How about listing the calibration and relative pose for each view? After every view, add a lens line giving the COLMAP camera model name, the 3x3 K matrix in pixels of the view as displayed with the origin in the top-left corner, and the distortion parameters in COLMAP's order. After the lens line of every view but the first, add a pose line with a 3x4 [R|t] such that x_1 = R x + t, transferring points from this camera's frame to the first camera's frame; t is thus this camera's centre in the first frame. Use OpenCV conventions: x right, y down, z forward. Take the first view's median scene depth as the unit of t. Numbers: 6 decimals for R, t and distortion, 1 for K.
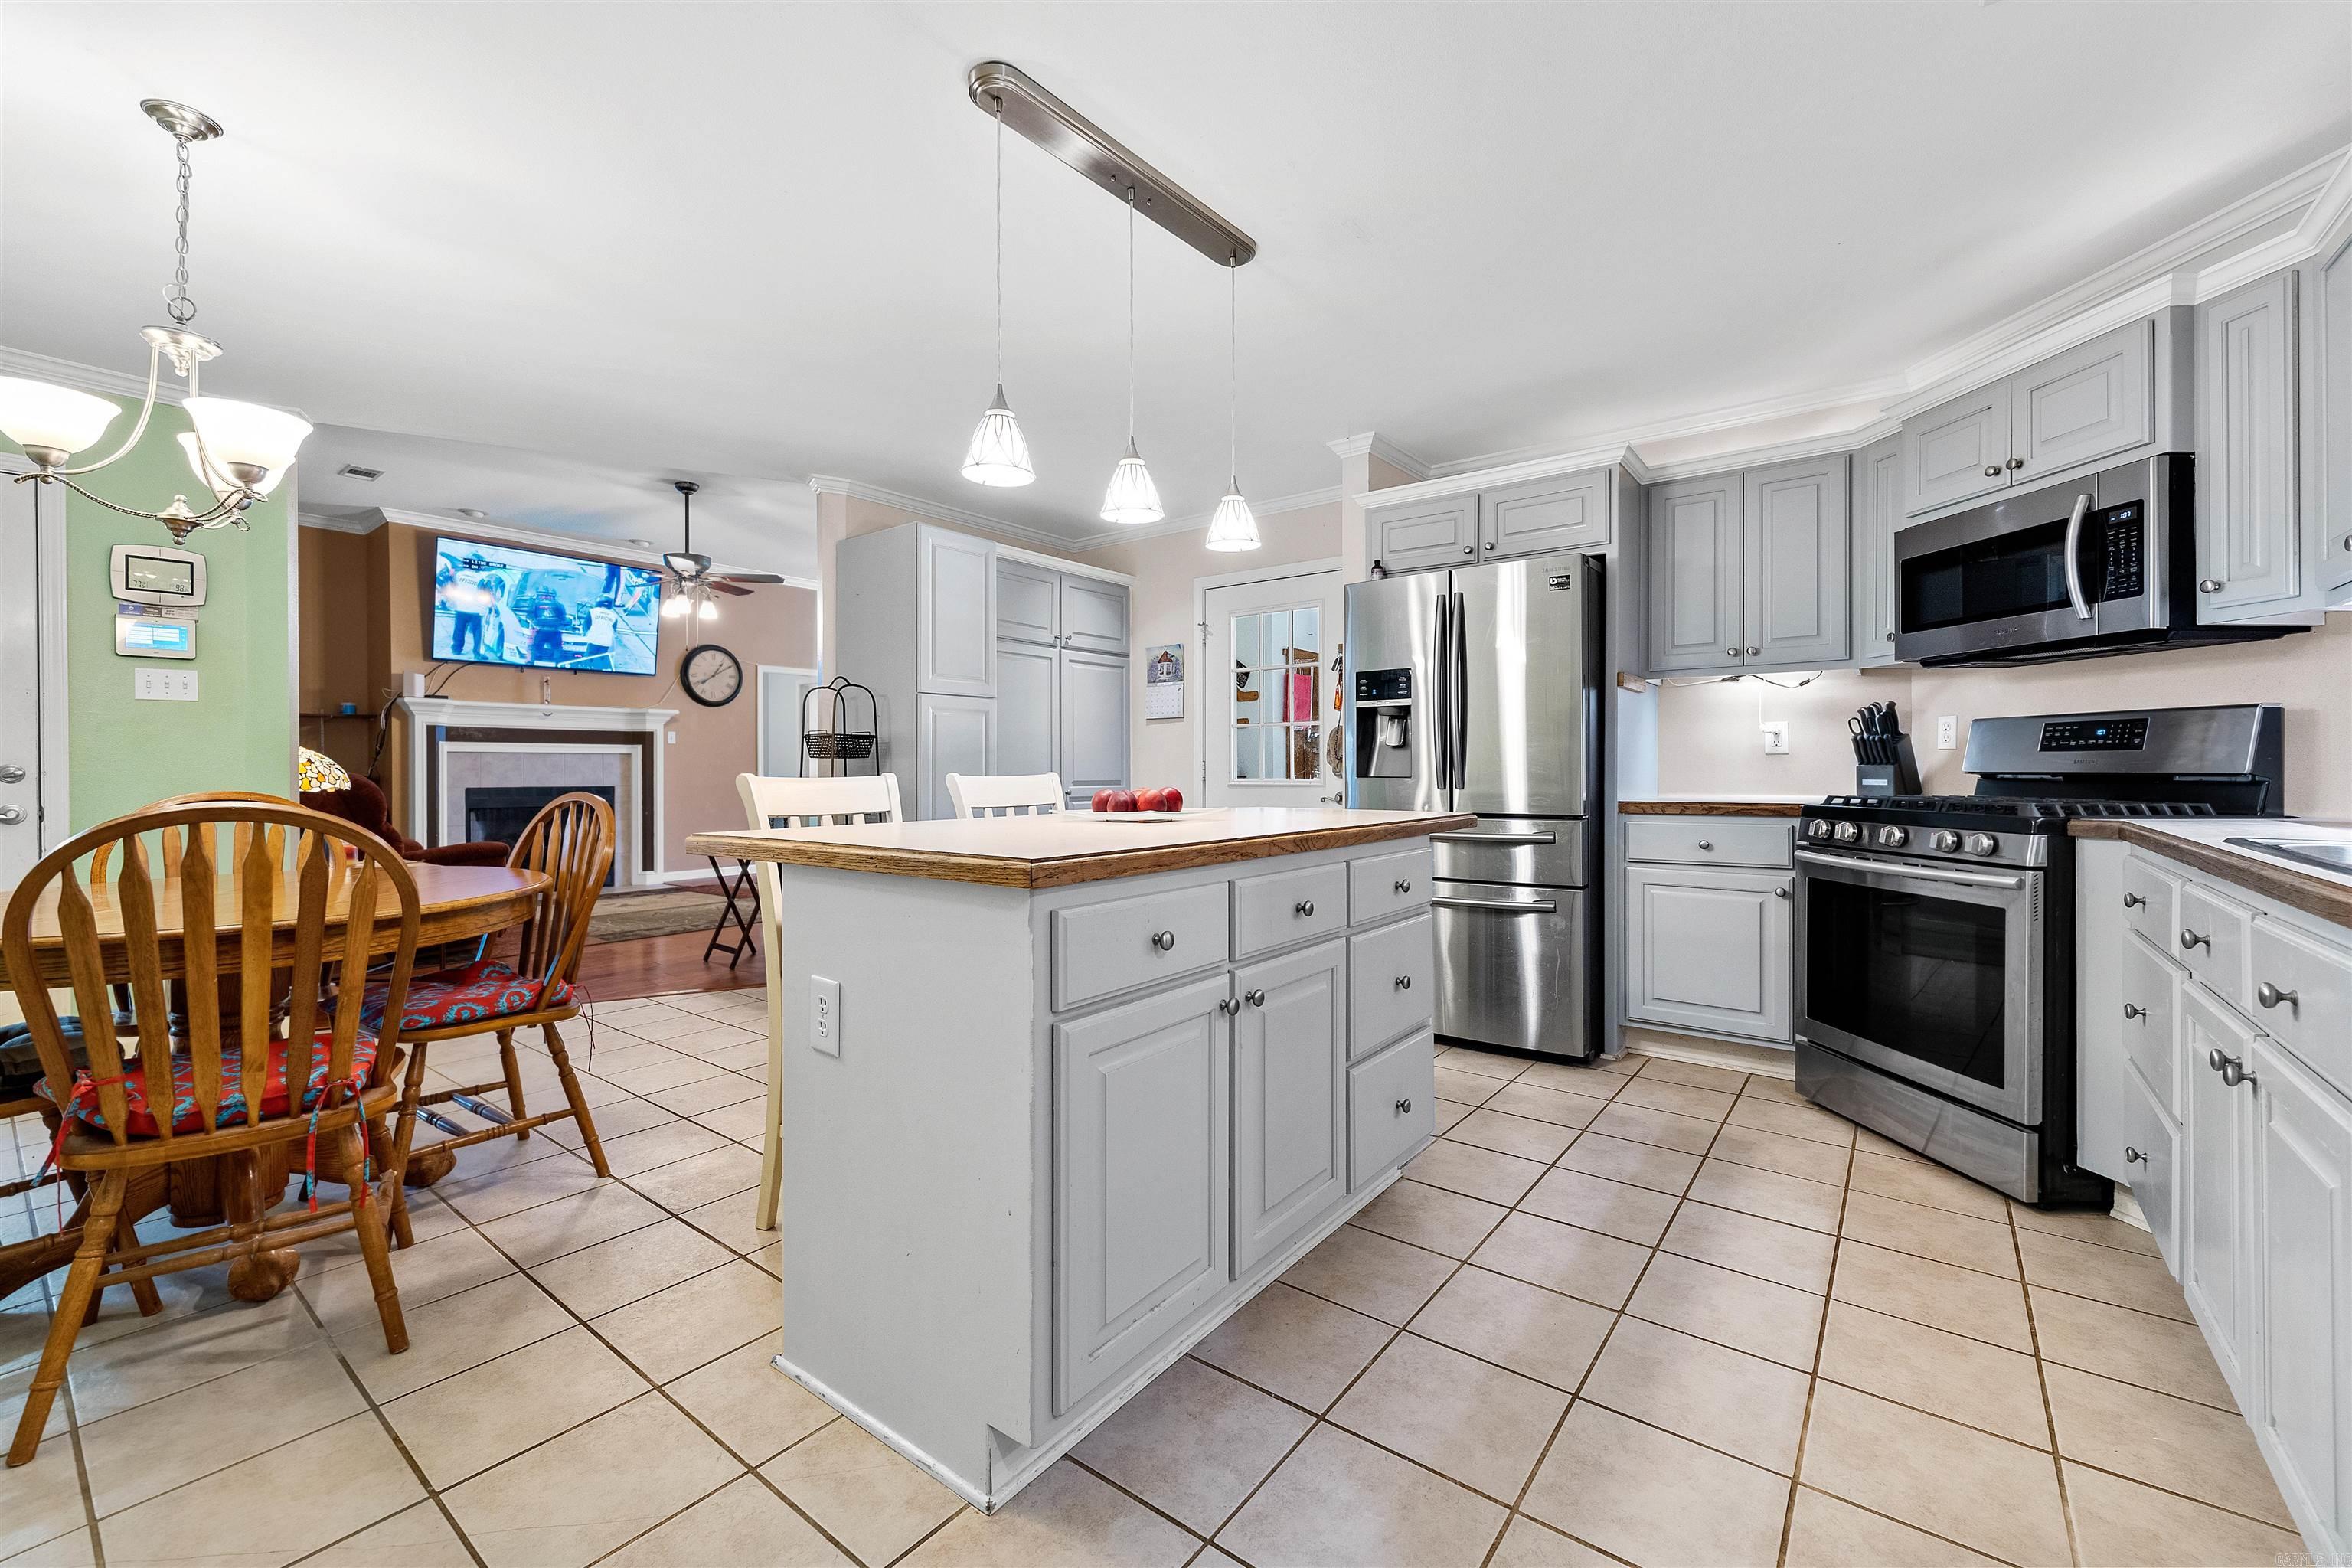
lens RADIAL K [[960.7, 0, 1176.2], [0, 960.7, 776.5], [0, 0, 1]] dist [0.007714, -0.002568]
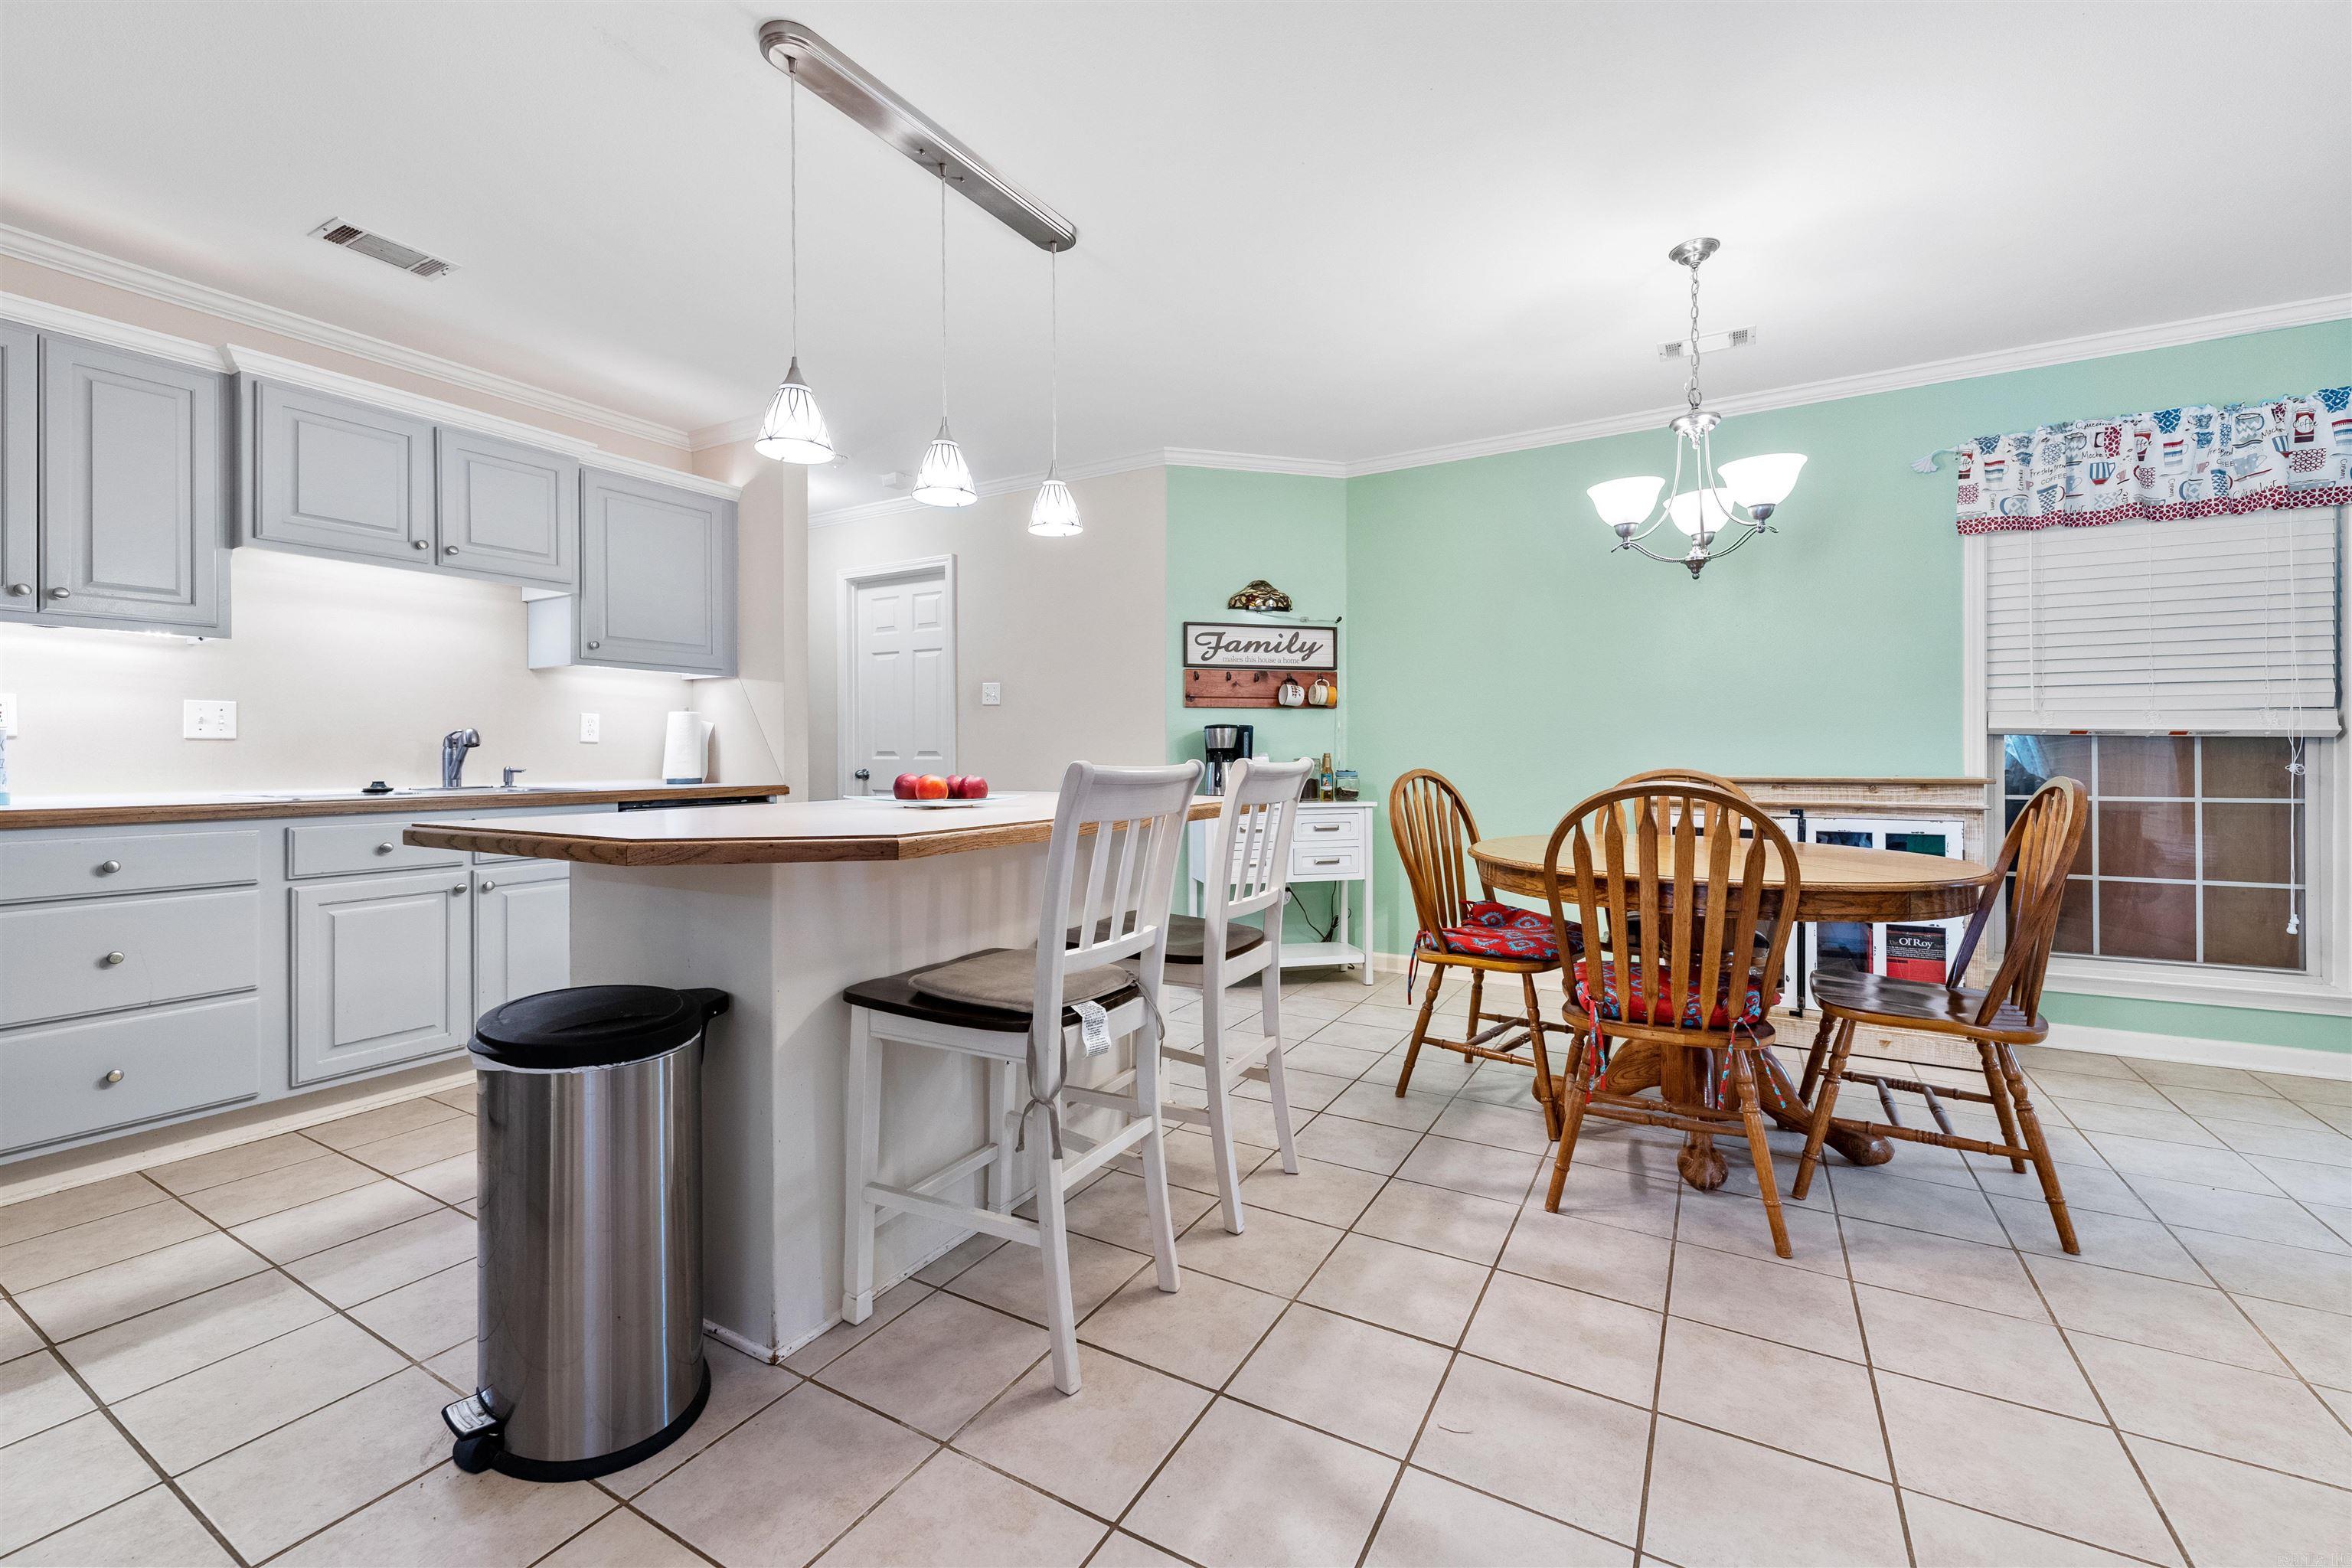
lens RADIAL K [[960.7, 0, 1171.8], [0, 960.7, 756.7], [0, 0, 1]] dist [0.007714, -0.002568]
pose [[-0.990431, 0.004818, -0.137927, -0.075957], [0.004042, 0.999974, 0.005905, -0.006395], [0.137952, 0.005290, -0.990425, 2.021867]]
